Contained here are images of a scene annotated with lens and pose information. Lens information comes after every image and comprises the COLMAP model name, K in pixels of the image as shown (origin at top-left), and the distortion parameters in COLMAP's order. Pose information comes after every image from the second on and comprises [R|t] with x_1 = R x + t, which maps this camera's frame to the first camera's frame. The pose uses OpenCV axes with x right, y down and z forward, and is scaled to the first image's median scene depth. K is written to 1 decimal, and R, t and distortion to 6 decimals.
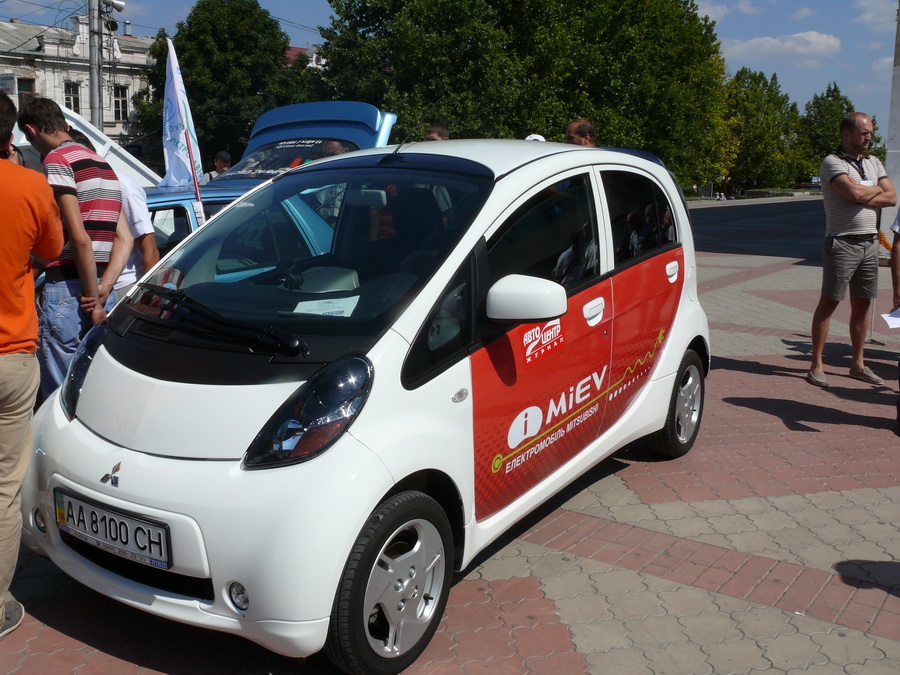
lens RADIAL K [[915.0, 0, 447.5], [0, 915.0, 335.2], [0, 0, 1]] dist [-0.113812, 0.026182]
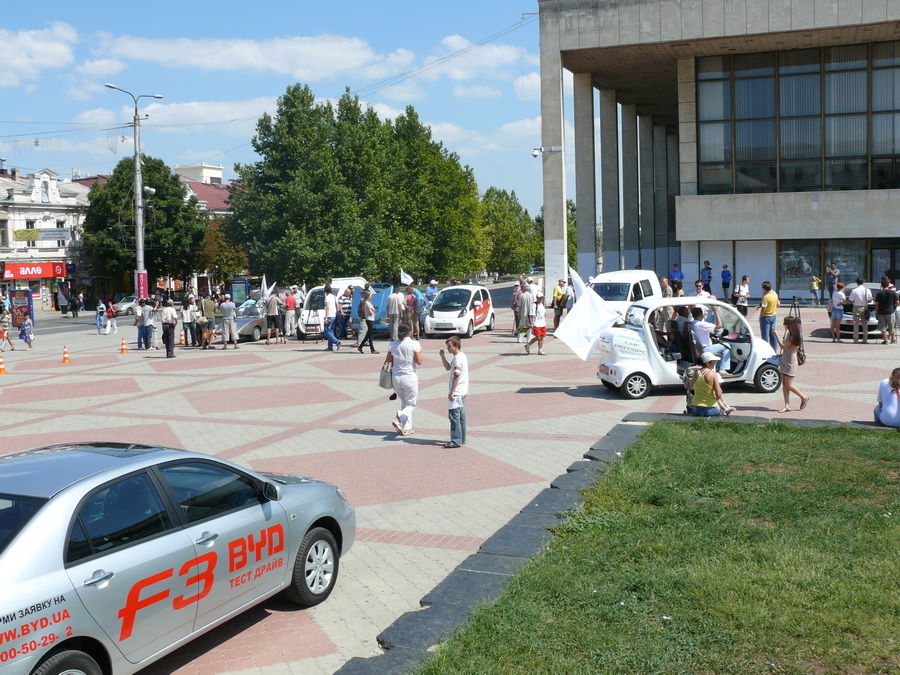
lens RADIAL K [[915.0, 0, 447.5], [0, 915.0, 335.2], [0, 0, 1]] dist [-0.113812, 0.026182]
pose [[0.965851, -0.058728, 0.252355, -0.163348], [0.082429, 0.993018, -0.084388, 0.066277], [-0.245637, 0.102307, 0.963948, -0.501164]]
